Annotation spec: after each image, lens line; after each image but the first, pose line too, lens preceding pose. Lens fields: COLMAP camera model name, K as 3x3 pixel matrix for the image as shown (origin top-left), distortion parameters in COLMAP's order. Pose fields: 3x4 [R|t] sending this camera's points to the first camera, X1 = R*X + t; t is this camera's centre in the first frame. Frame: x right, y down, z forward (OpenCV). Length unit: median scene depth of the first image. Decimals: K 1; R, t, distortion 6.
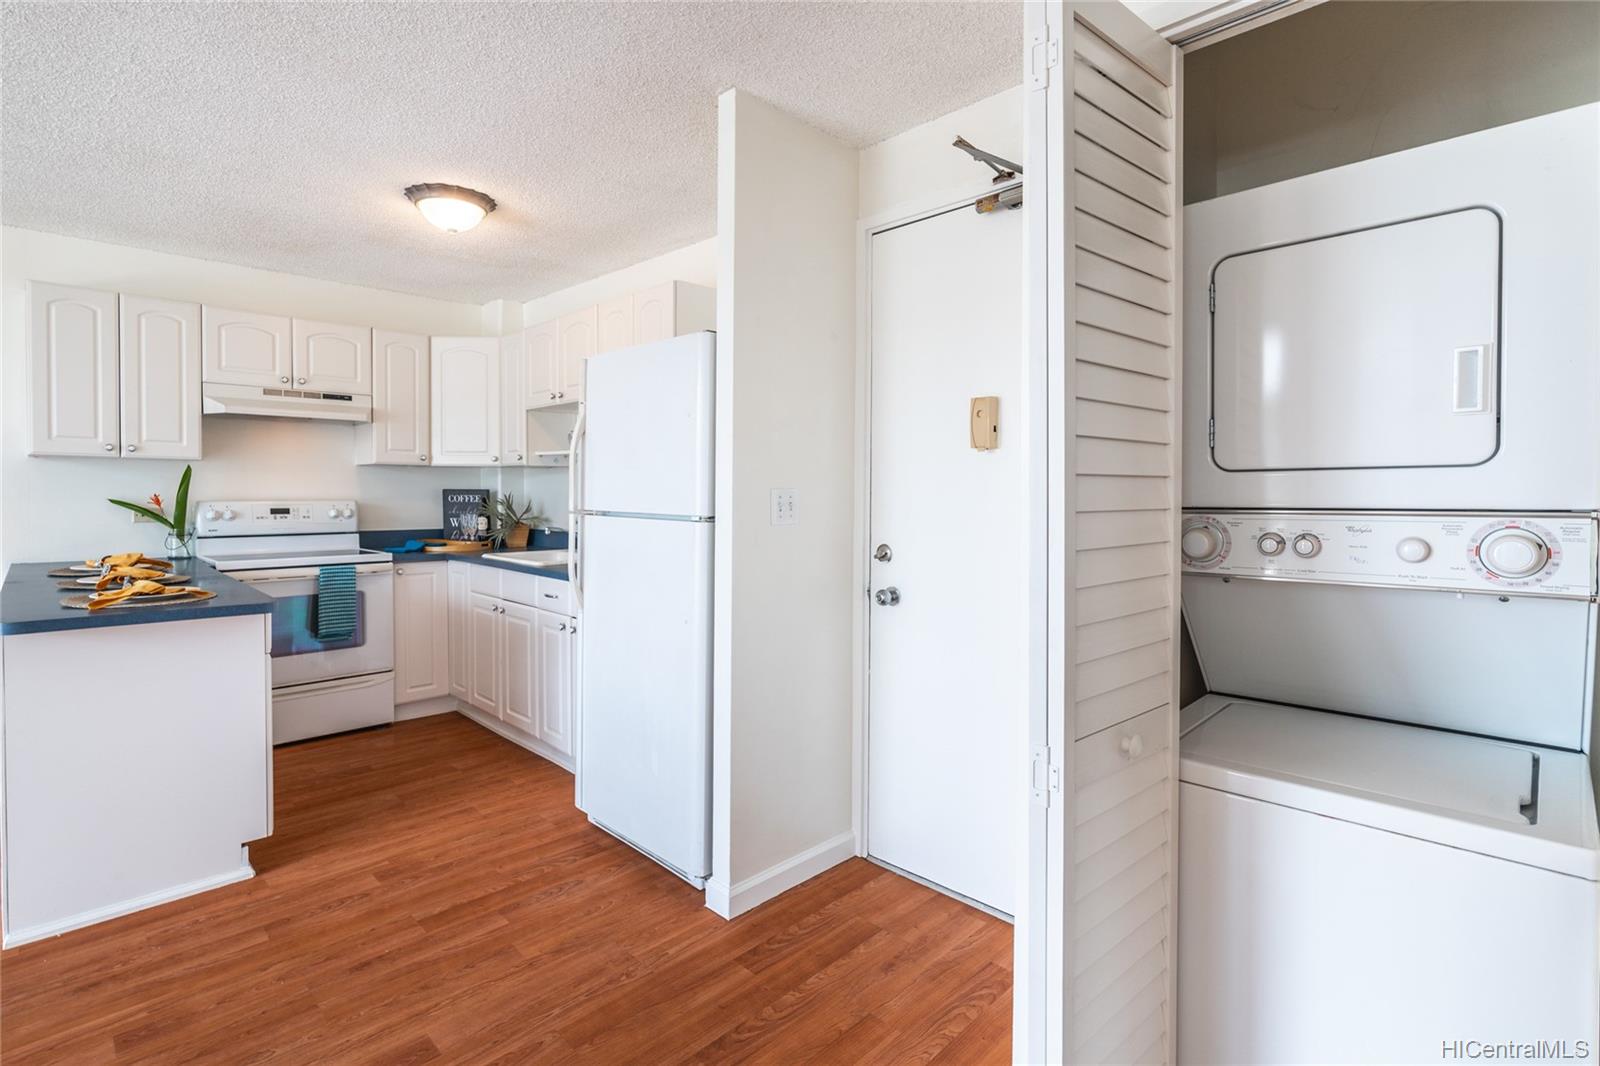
lens RADIAL K [[743.3, 0, 800.4], [0, 743.3, 526.2], [0, 0, 1]] dist [-0.010925, 0.002330]
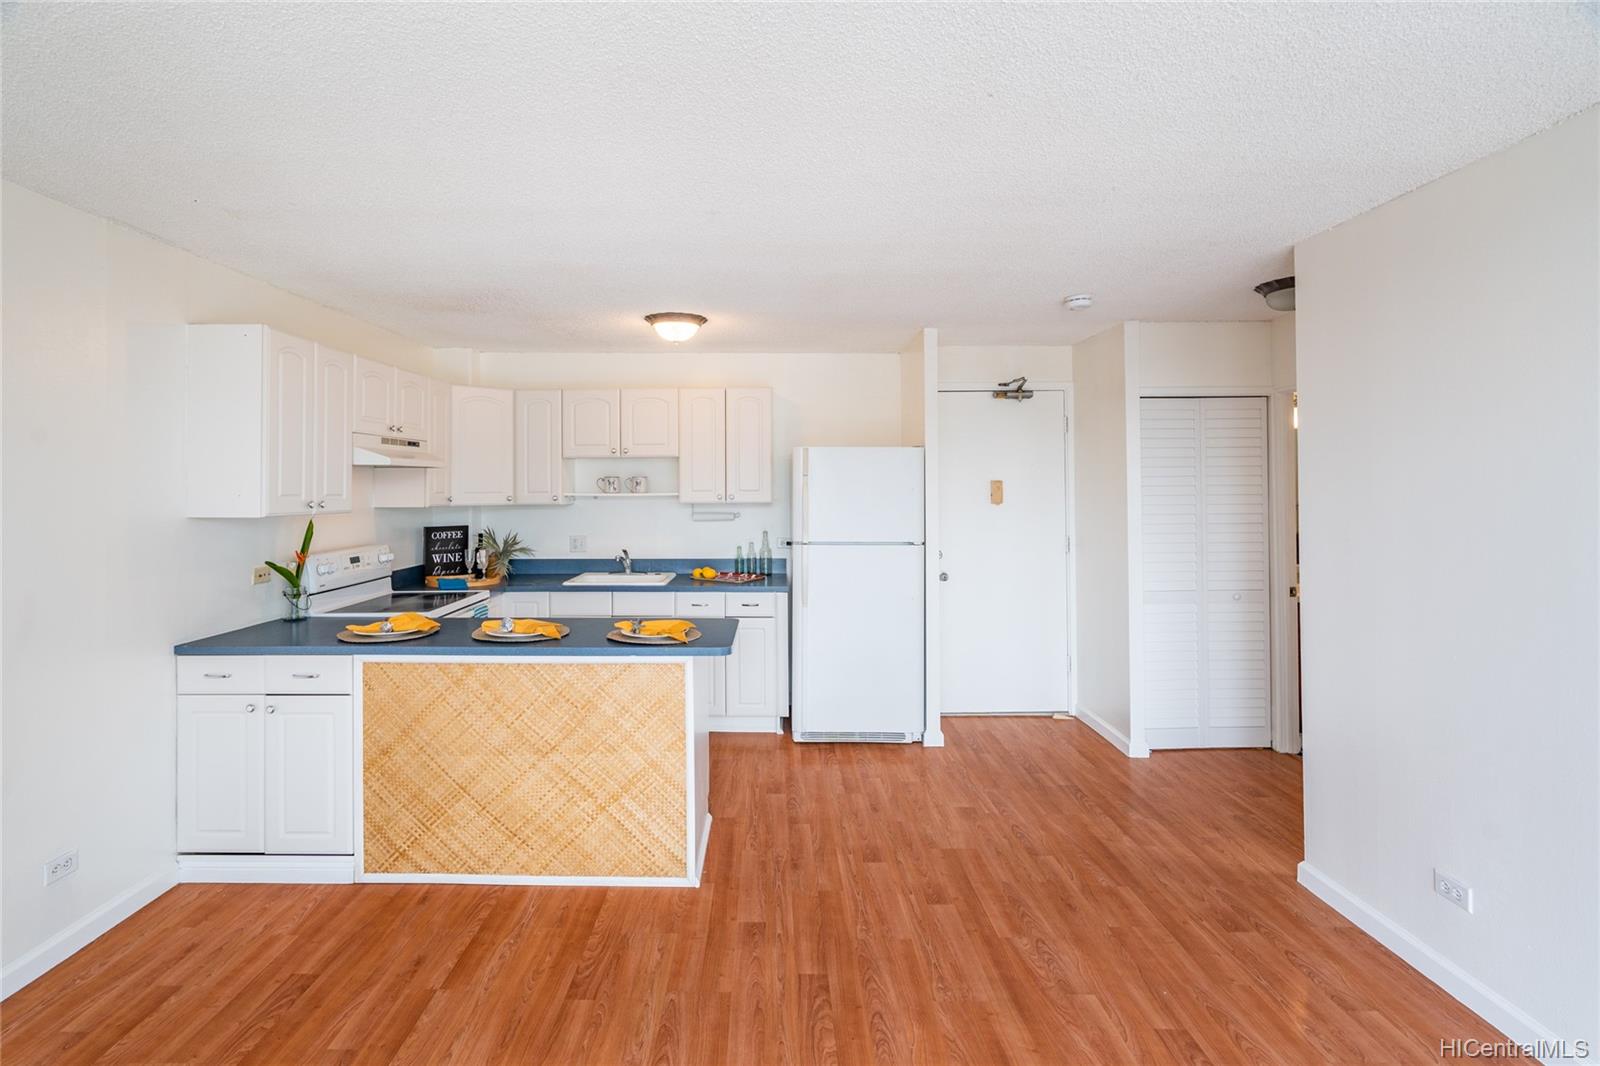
lens RADIAL K [[743.3, 0, 762.3], [0, 743.3, 477.7], [0, 0, 1]] dist [-0.010925, 0.002330]
pose [[0.719757, -0.002799, 0.694220, -1.050072], [0.040803, 0.998434, -0.038278, -0.072971], [-0.693026, 0.055877, 0.718744, -0.070759]]
